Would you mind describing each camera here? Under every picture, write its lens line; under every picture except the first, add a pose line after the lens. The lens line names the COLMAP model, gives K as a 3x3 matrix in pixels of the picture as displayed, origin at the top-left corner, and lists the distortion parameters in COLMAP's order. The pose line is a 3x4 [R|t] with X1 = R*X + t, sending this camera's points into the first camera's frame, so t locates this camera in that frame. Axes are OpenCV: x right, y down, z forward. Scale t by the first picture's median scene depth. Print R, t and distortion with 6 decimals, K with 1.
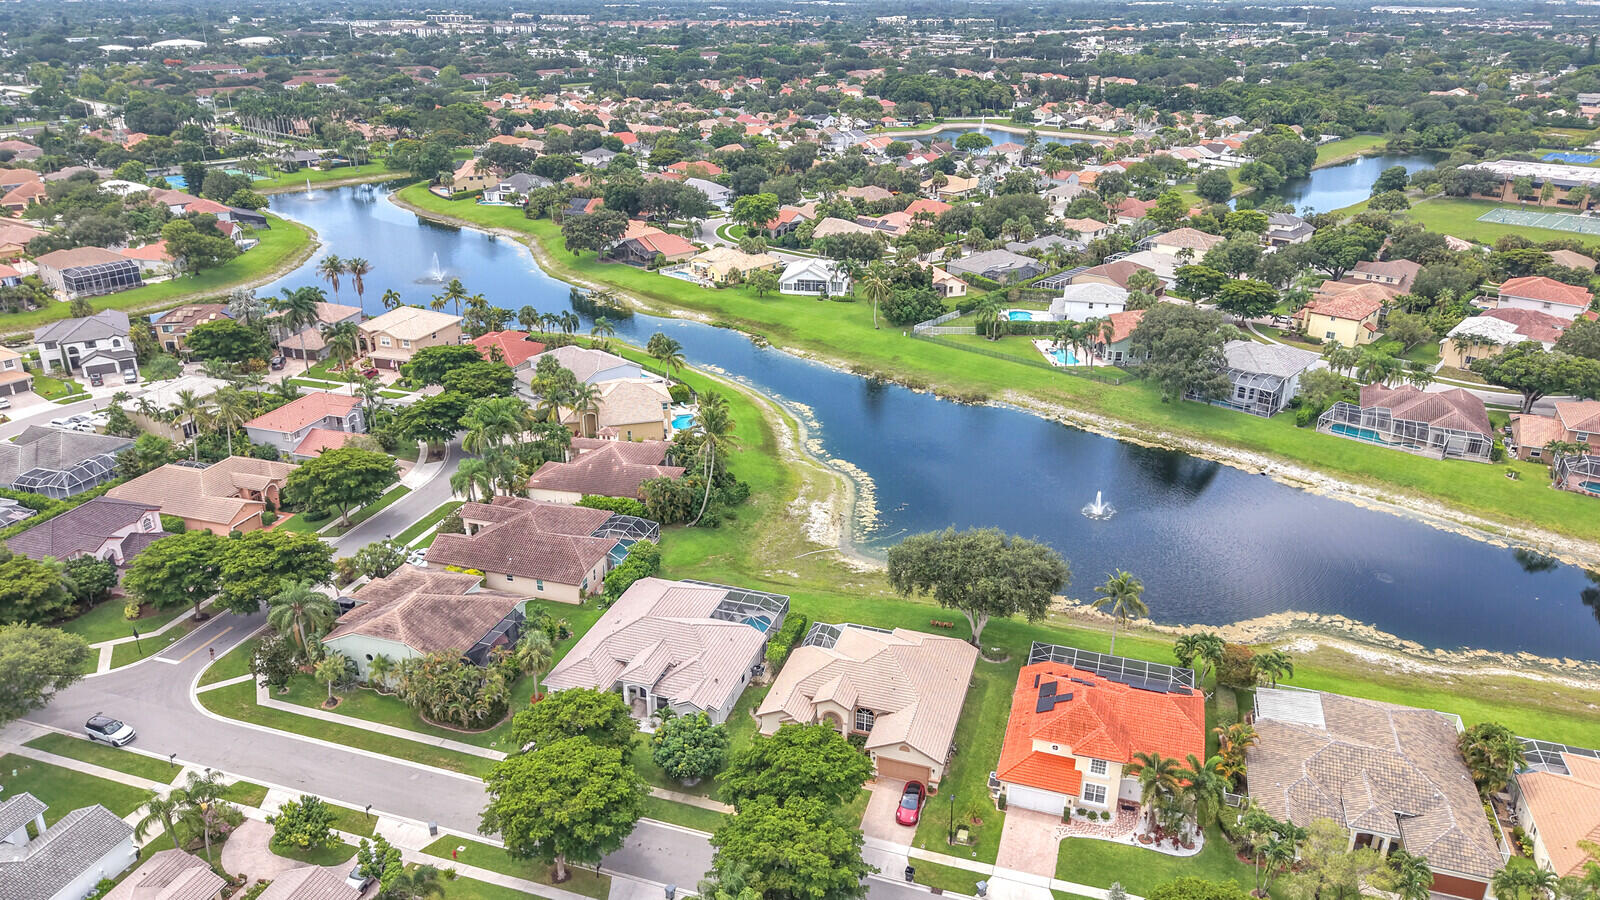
lens RADIAL K [[1106.6, 0, 801.9], [0, 1106.6, 456.3], [0, 0, 1]] dist [0.051722, -0.070615]
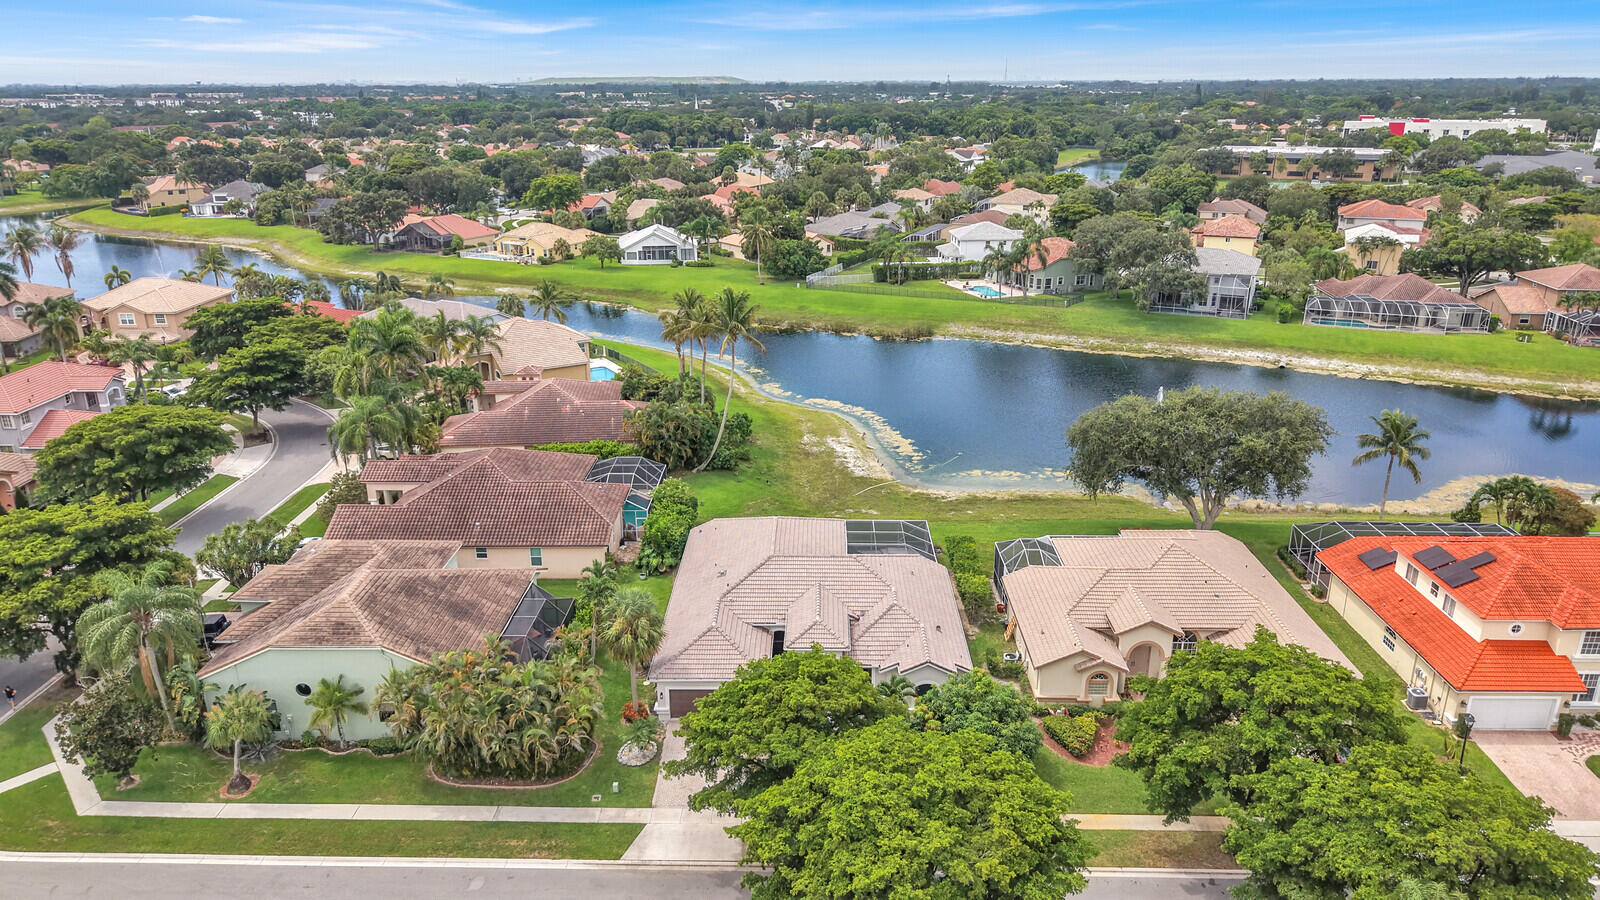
lens RADIAL K [[1066.3, 0, 800.0], [0, 1066.3, 450.0], [0, 0, 1]] dist [0.055398, -0.063627]
pose [[0.957364, -0.100578, 0.270809, -0.235383], [0.119342, 0.991400, -0.053694, 0.099912], [-0.263080, 0.083724, 0.961134, 0.349127]]
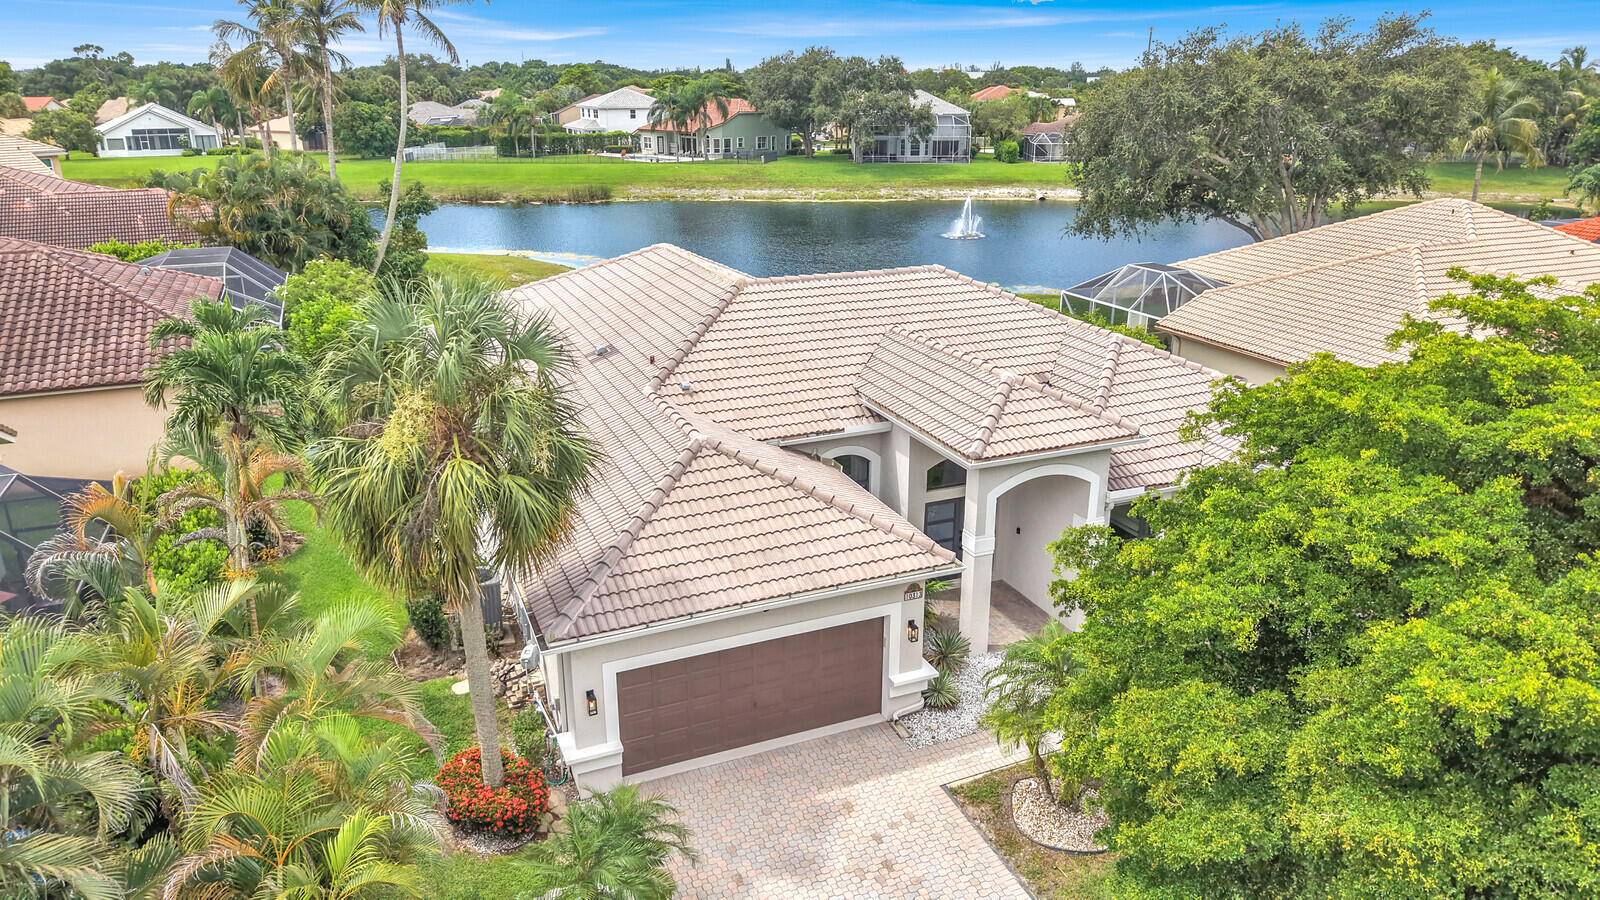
lens RADIAL K [[1069.1, 0, 787.1], [0, 1069.1, 451.8], [0, 0, 1]] dist [0.050982, -0.060431]
pose [[0.762284, -0.216200, 0.610067, -0.229801], [0.257638, 0.966026, 0.020426, 0.146741], [-0.593756, 0.141606, 0.792087, 0.688206]]
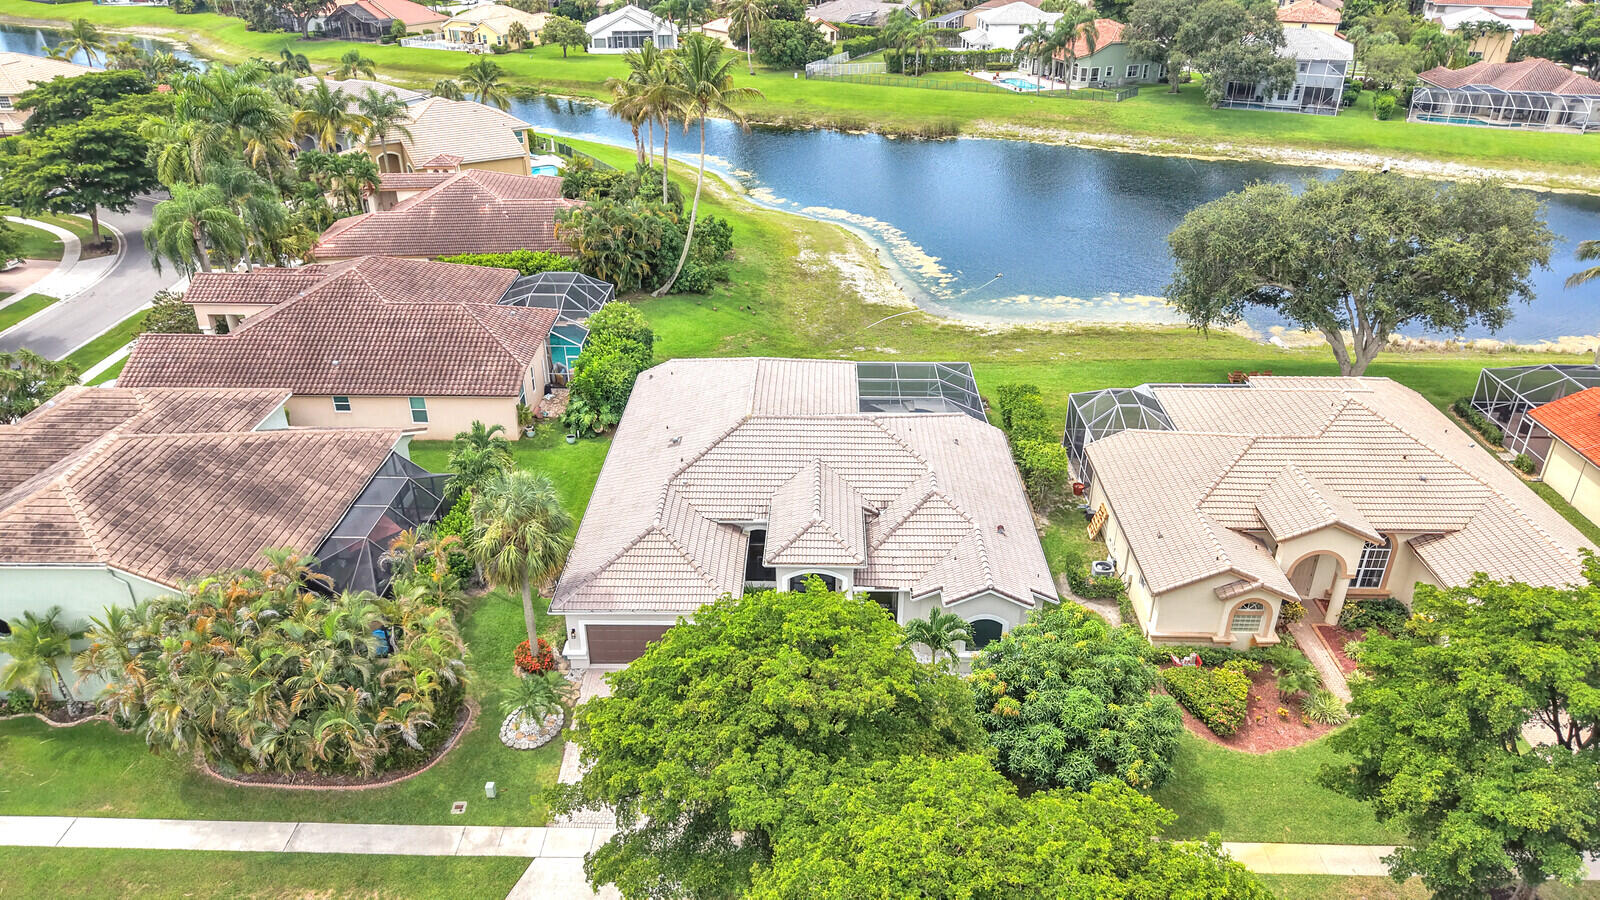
lens RADIAL K [[1066.3, 0, 800.0], [0, 1066.3, 450.0], [0, 0, 1]] dist [0.055398, -0.063627]
pose [[0.957704, -0.136098, 0.253535, -0.188647], [0.114307, 0.988515, 0.098854, 0.100202], [-0.264077, -0.065692, 0.962262, 0.509658]]
